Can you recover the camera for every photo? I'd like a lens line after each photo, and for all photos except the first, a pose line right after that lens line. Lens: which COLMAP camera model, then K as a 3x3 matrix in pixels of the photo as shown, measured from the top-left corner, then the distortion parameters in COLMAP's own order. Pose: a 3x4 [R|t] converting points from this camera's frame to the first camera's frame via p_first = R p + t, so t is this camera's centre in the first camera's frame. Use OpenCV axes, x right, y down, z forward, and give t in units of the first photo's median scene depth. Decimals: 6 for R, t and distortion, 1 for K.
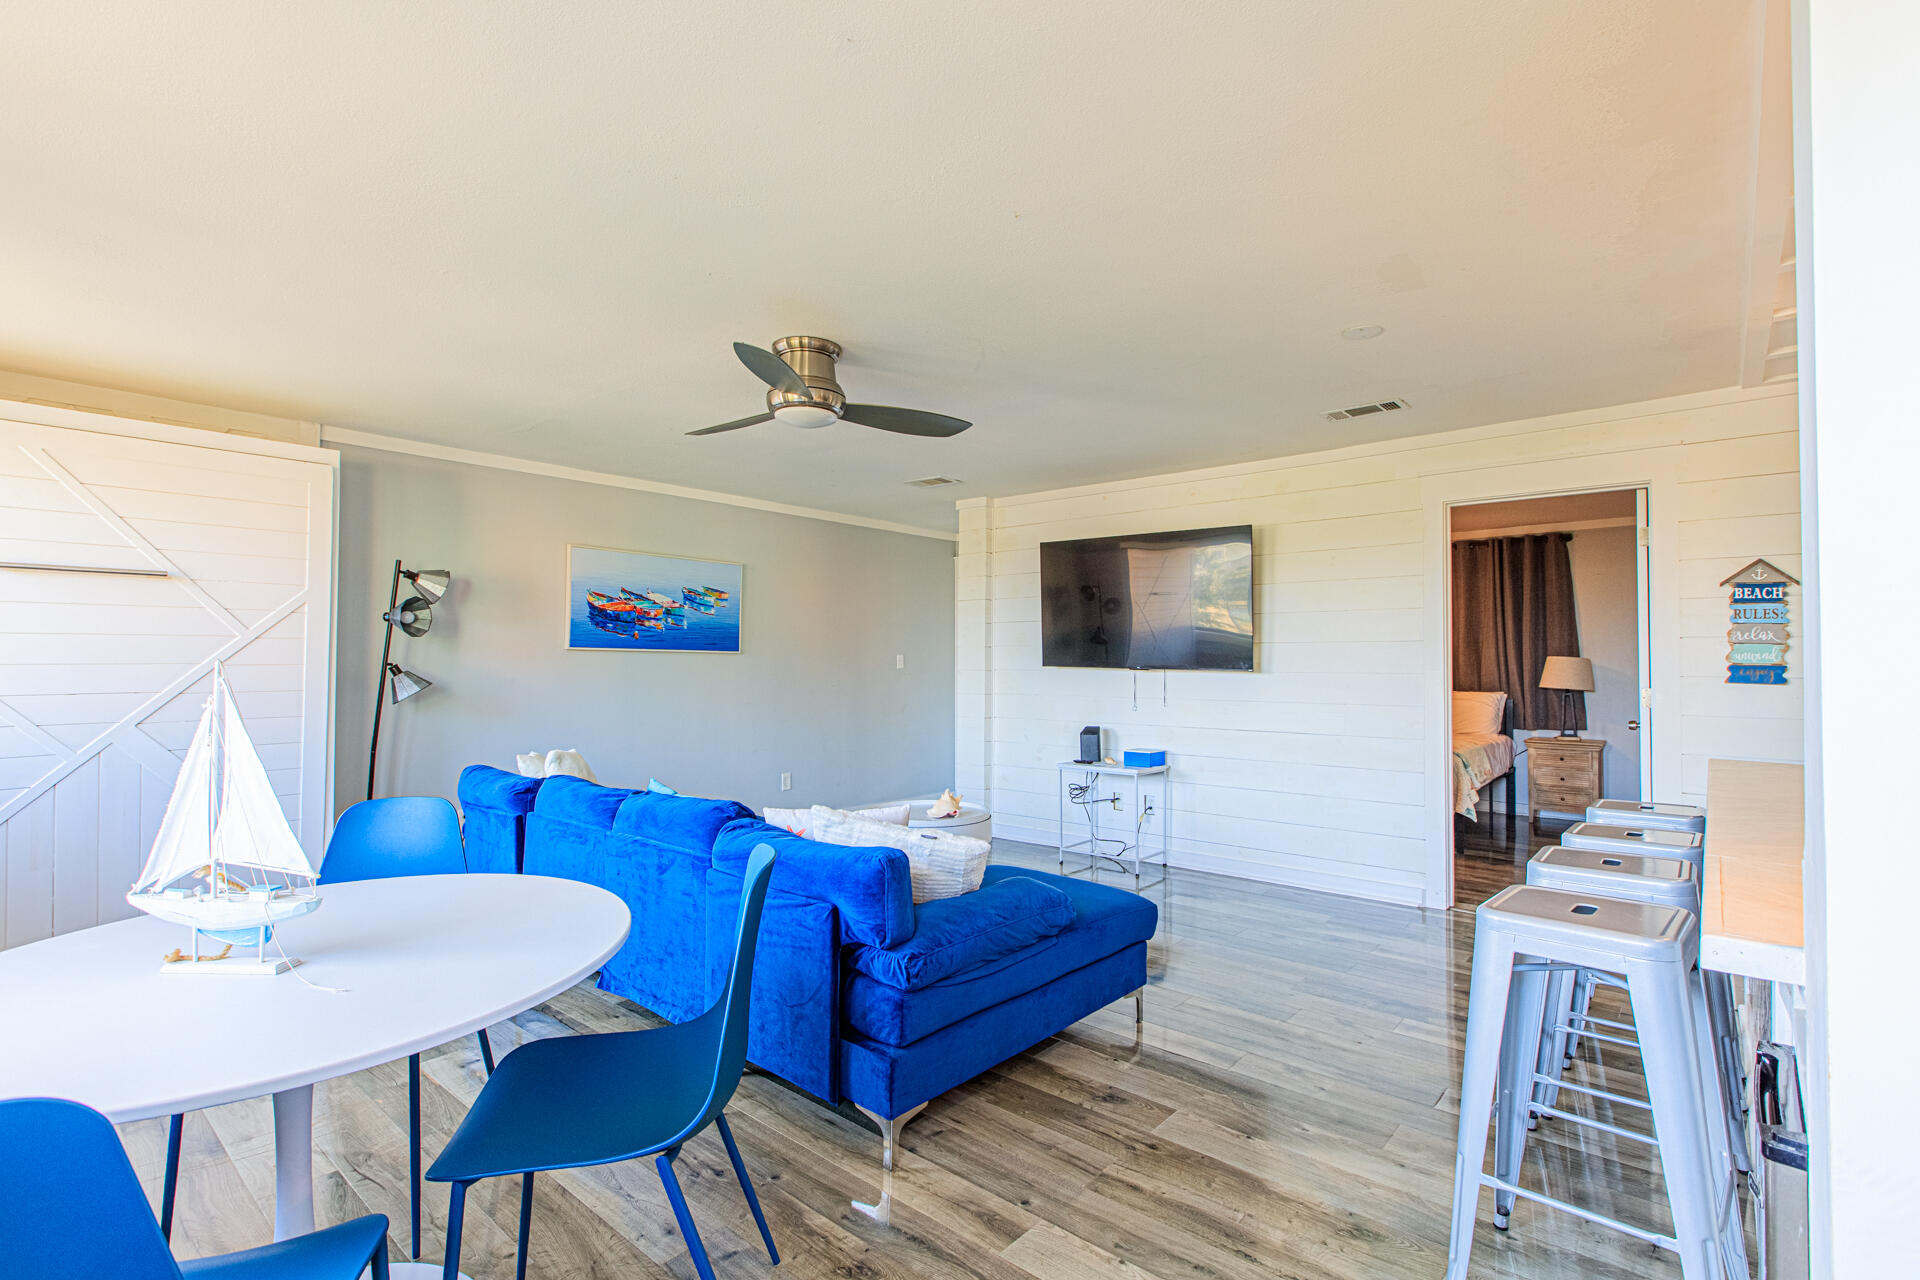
lens RADIAL K [[867.0, 0, 956.3], [0, 867.0, 642.1], [0, 0, 1]] dist [-0.000892, 0.000546]
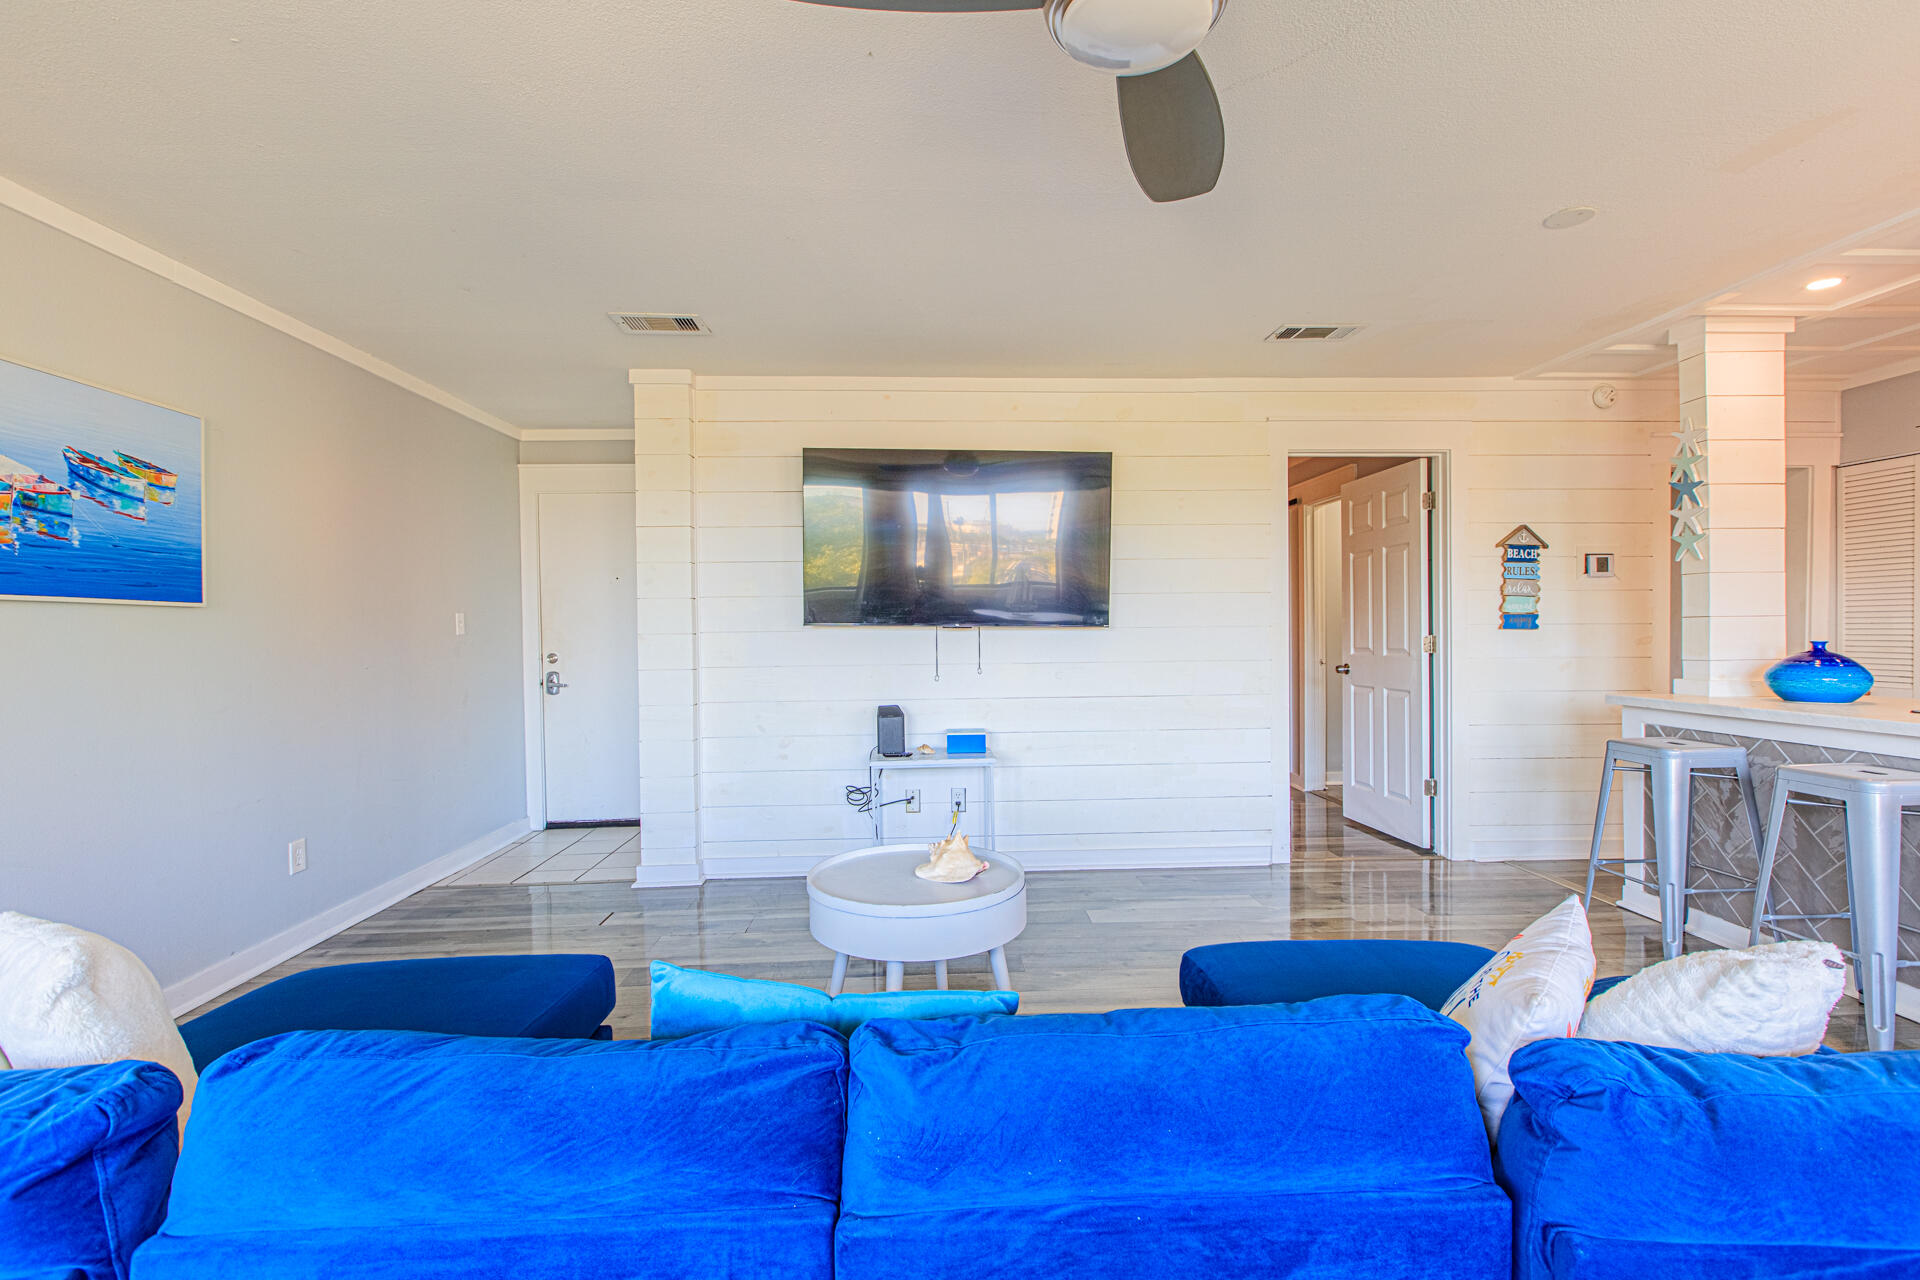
lens RADIAL K [[867.0, 0, 956.3], [0, 867.0, 642.1], [0, 0, 1]] dist [-0.000892, 0.000546]
pose [[0.733441, -0.025016, 0.679293, -0.318486], [-0.003639, 0.999164, 0.040724, 0.013417], [-0.679744, -0.032341, 0.732736, 0.445798]]
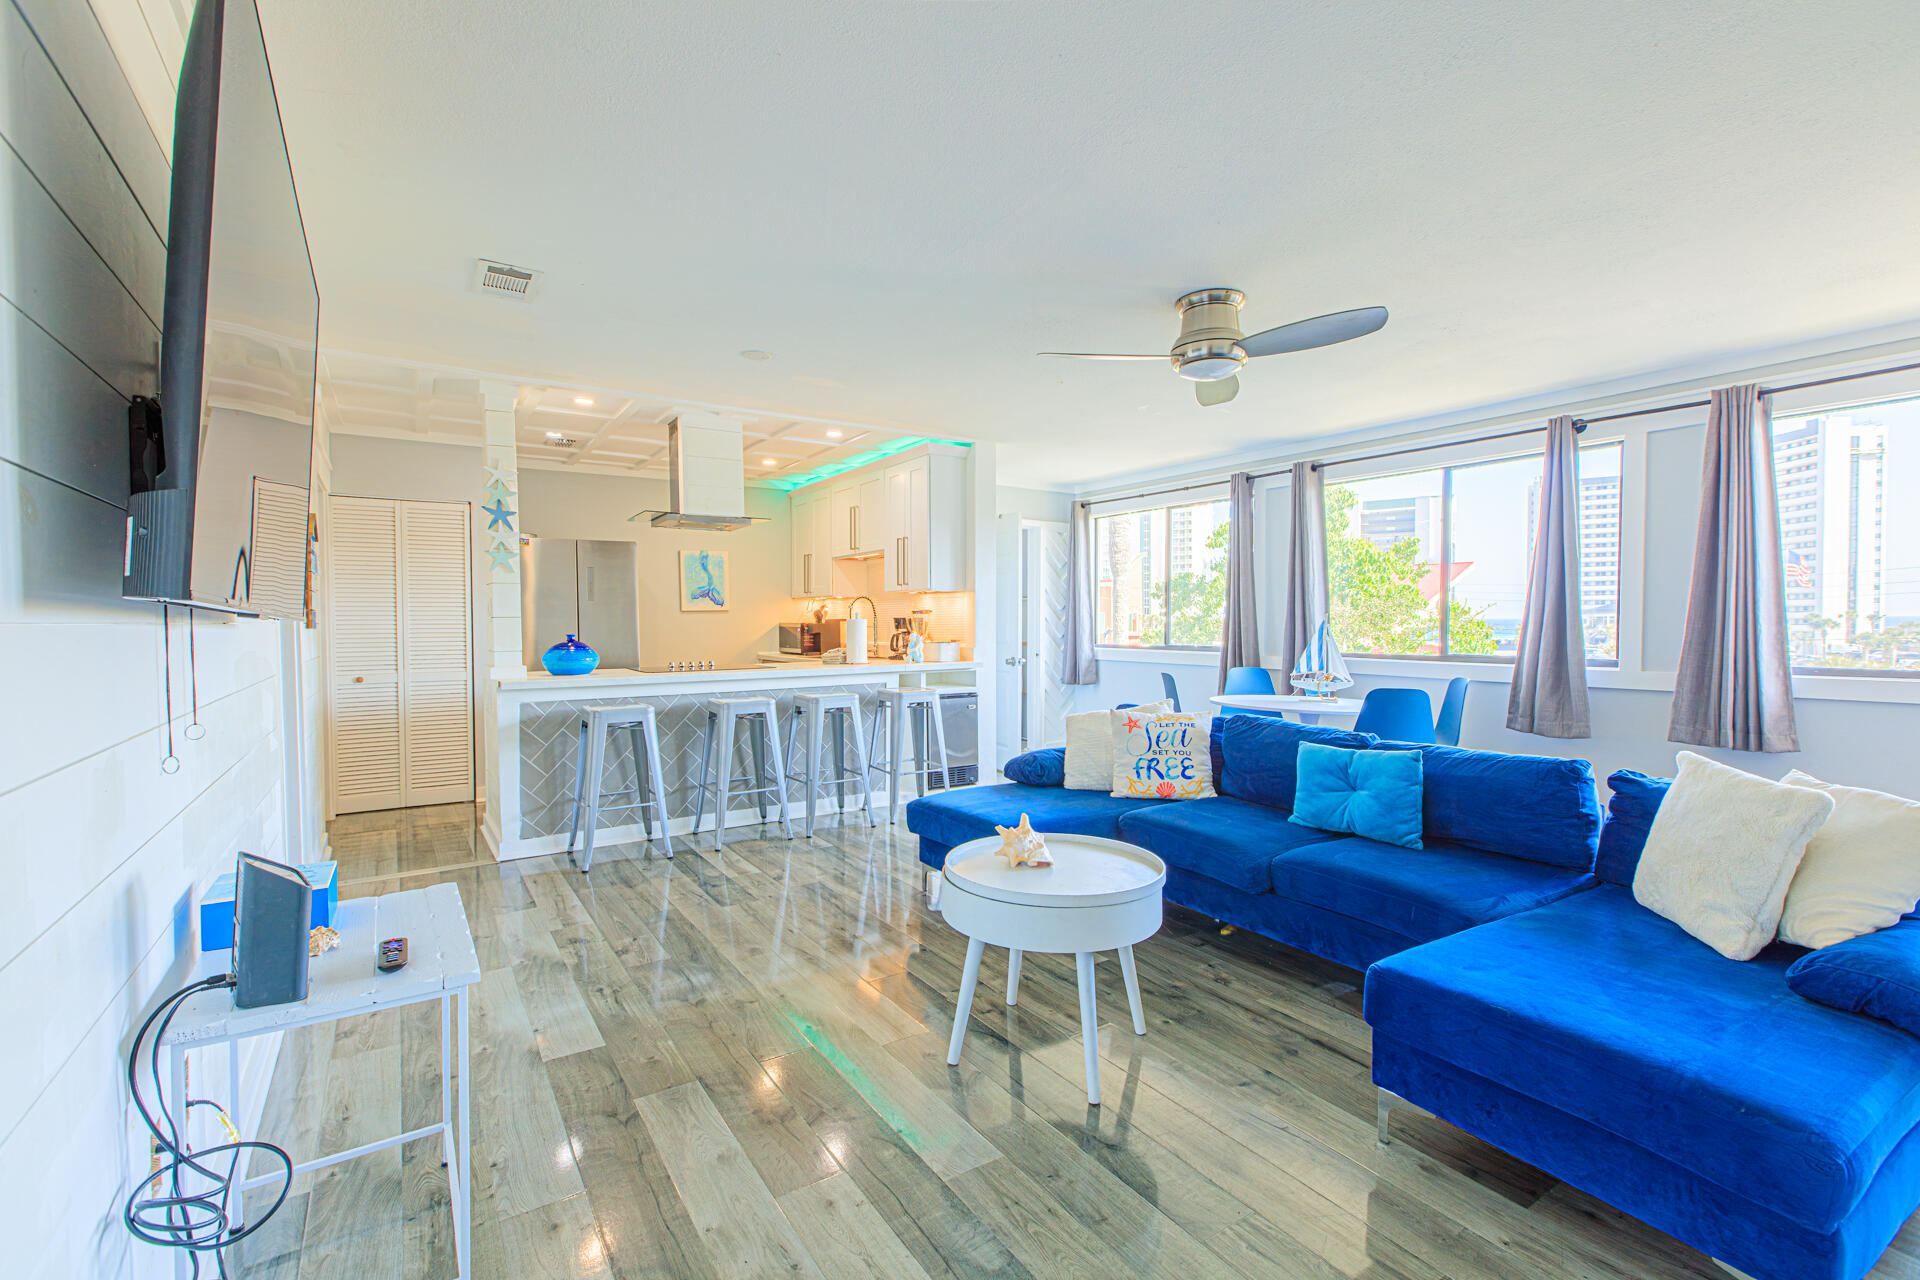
lens RADIAL K [[847.1, 0, 954.6], [0, 847.1, 644.5], [0, 0, 1]] dist [0.003419, 0.000522]
pose [[-0.958731, -0.008197, 0.284198, -0.101294], [-0.007141, 0.999963, 0.004752, 0.039164], [-0.284226, 0.002526, -0.958754, 1.221694]]
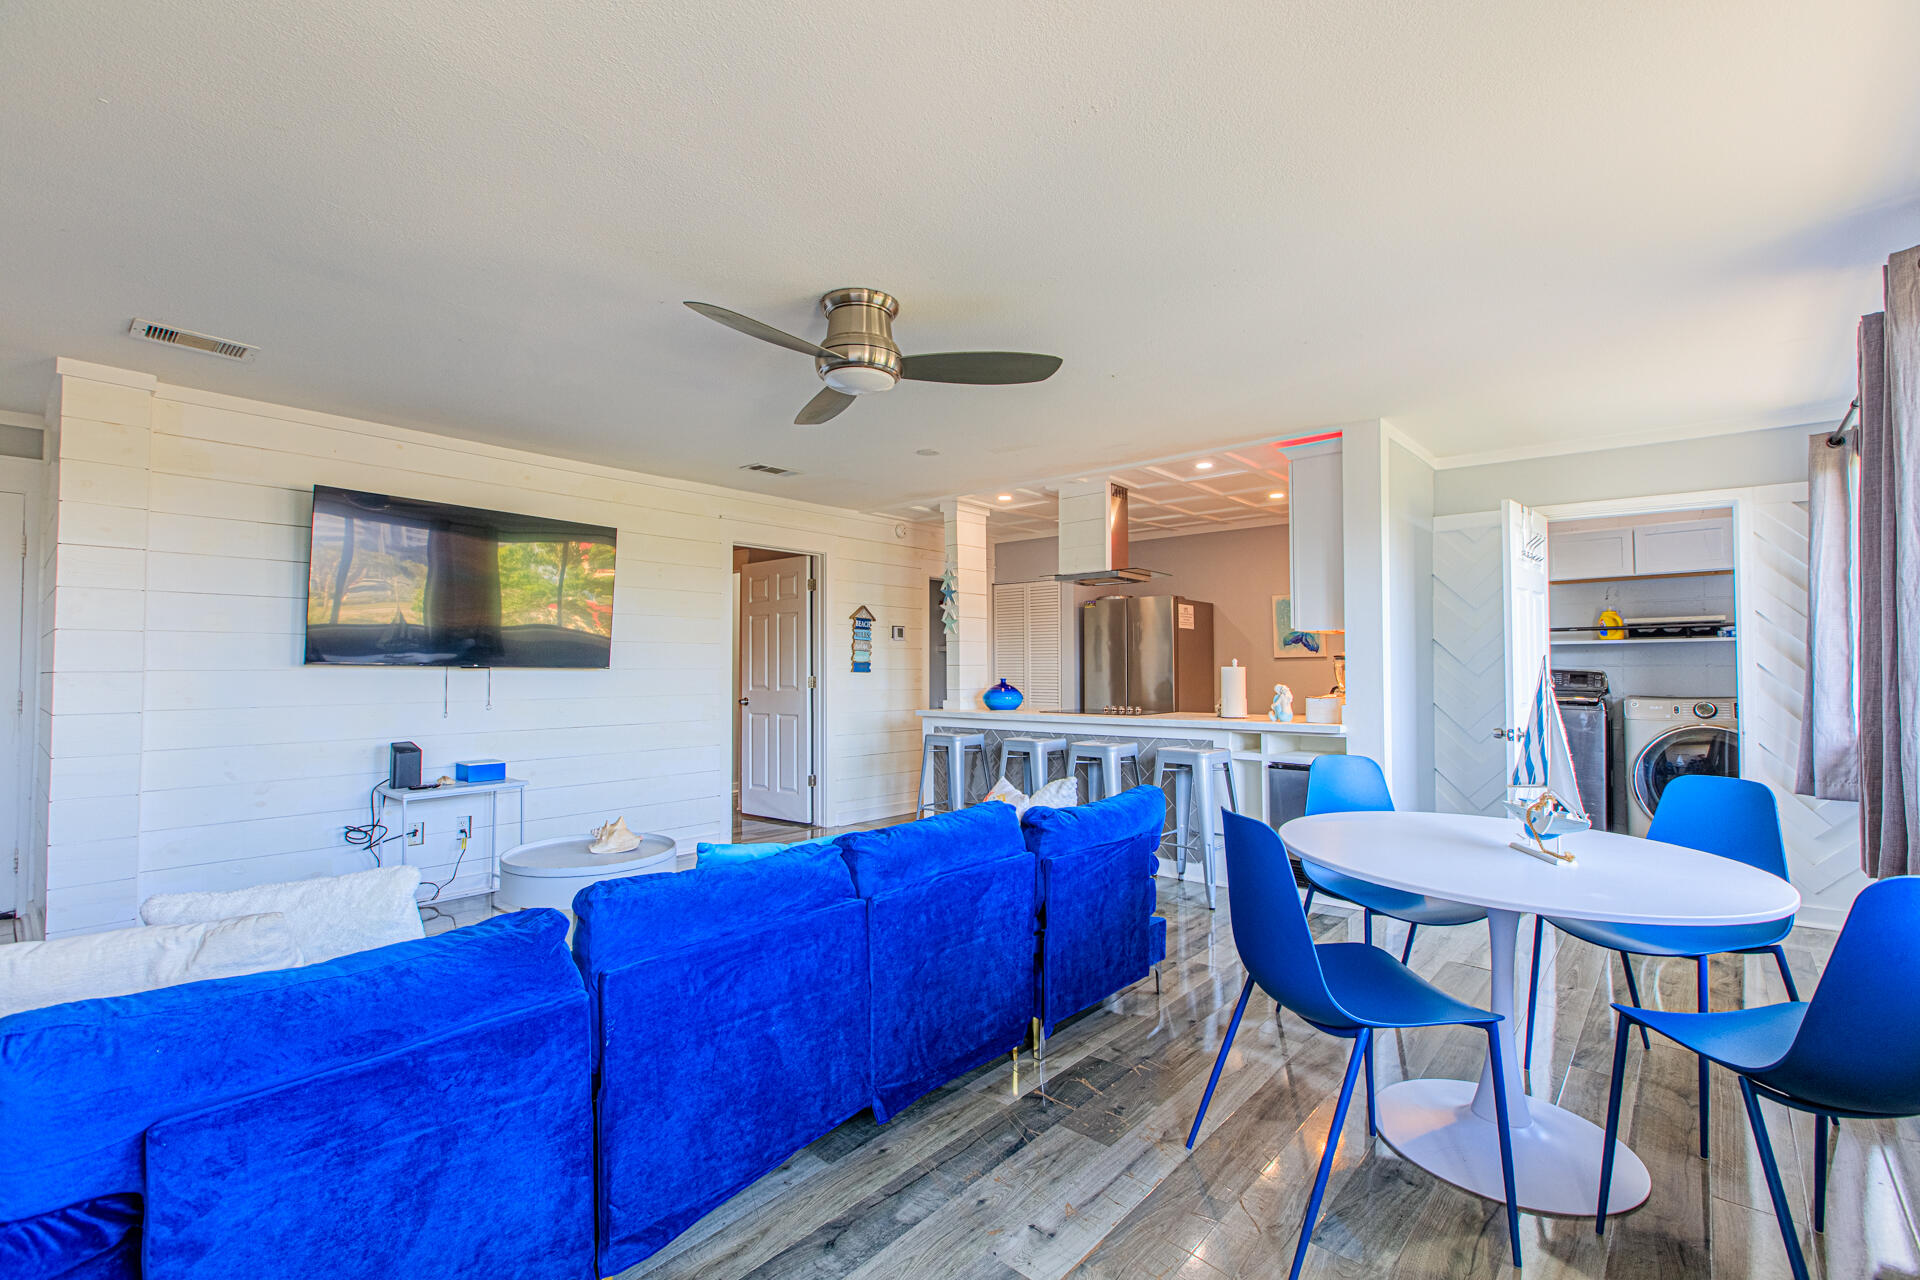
lens RADIAL K [[855.5, 0, 954.0], [0, 855.5, 638.1], [0, 0, 1]] dist [0.000858, -0.000447]
pose [[0.013872, 0.028845, 0.999488, -0.628556], [-0.024974, 0.999282, -0.028492, 0.015228], [-0.999592, -0.024566, 0.014583, 0.531608]]
